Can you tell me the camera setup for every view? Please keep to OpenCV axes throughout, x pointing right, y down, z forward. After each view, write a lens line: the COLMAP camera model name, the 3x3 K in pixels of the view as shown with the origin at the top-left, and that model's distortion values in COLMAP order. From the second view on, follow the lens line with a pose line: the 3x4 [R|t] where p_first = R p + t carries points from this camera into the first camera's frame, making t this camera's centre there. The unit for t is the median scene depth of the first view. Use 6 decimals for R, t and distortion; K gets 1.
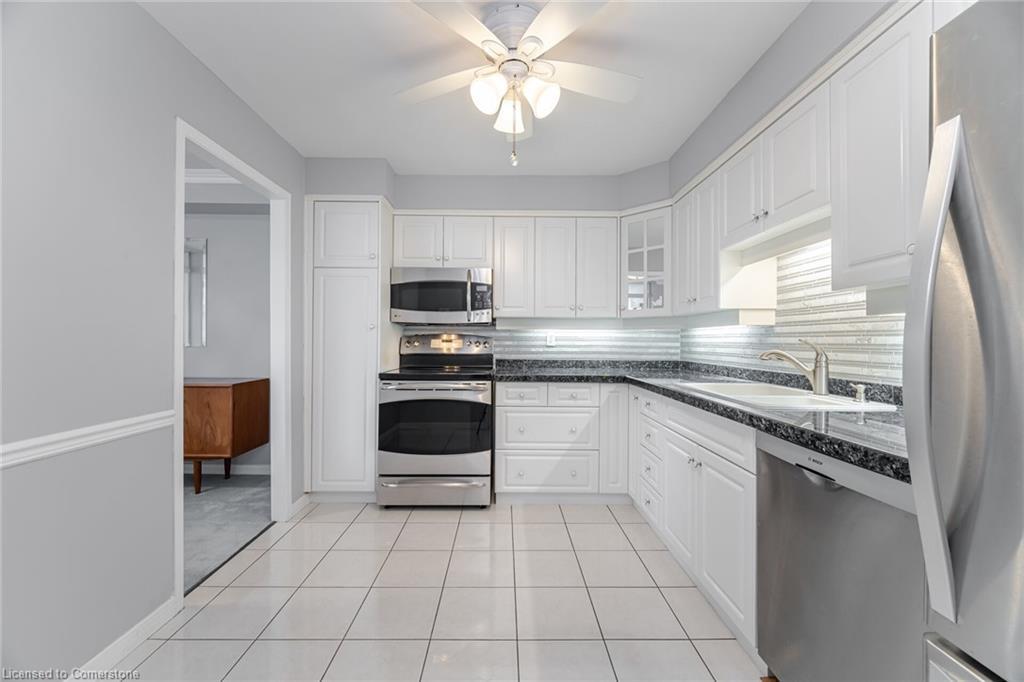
lens RADIAL K [[405.7, 0, 511.4], [0, 405.7, 339.4], [0, 0, 1]] dist [0.000383, -0.001007]
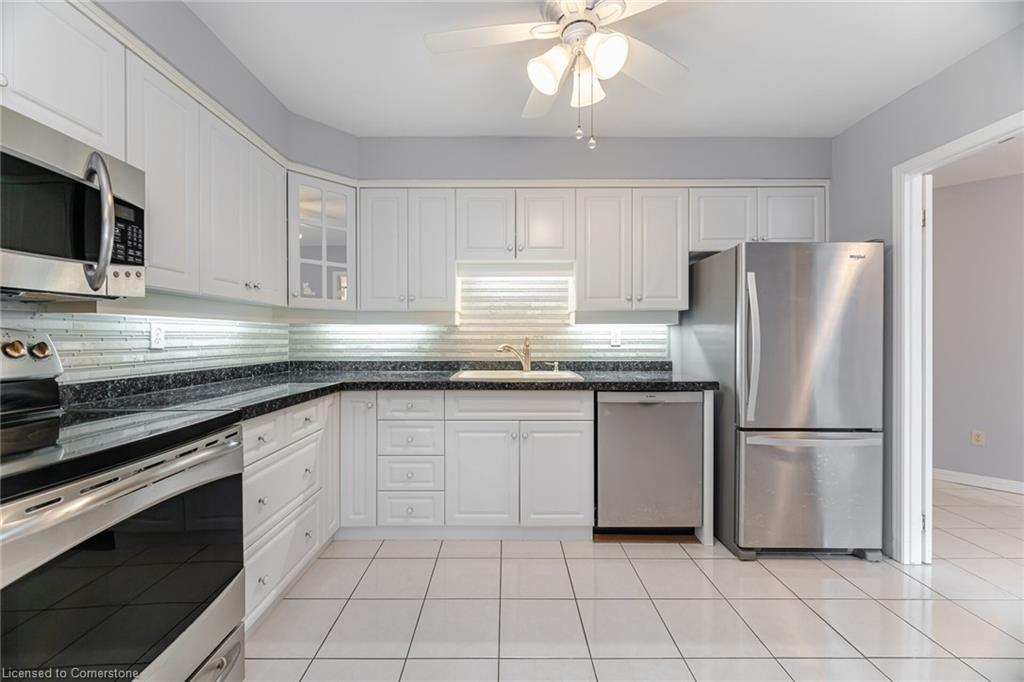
lens RADIAL K [[405.7, 0, 507.1], [0, 405.7, 338.7], [0, 0, 1]] dist [0.000383, -0.001007]
pose [[0.017088, -0.011012, 0.999793, -0.508780], [-0.003401, 0.999933, 0.011072, -0.005360], [-0.999848, -0.003589, 0.017050, 0.654413]]
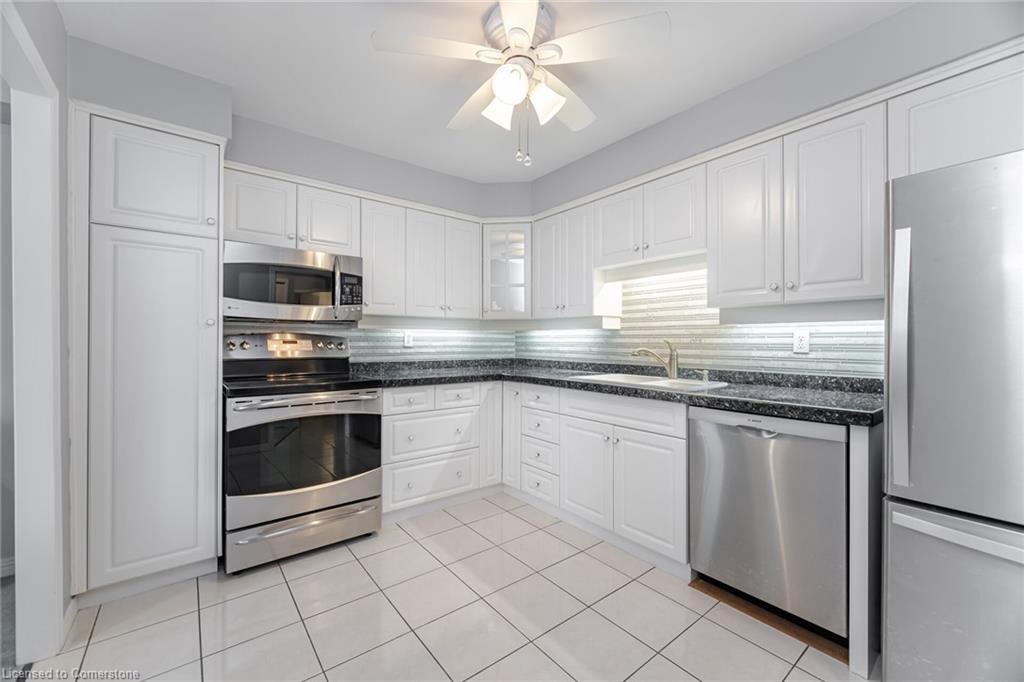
lens RADIAL K [[405.7, 0, 506.5], [0, 405.7, 340.8], [0, 0, 1]] dist [0.000383, -0.001007]
pose [[0.797097, -0.003524, 0.603841, -0.352306], [-0.000111, 0.999982, 0.005983, -0.003963], [-0.603852, -0.004836, 0.797082, 0.135196]]
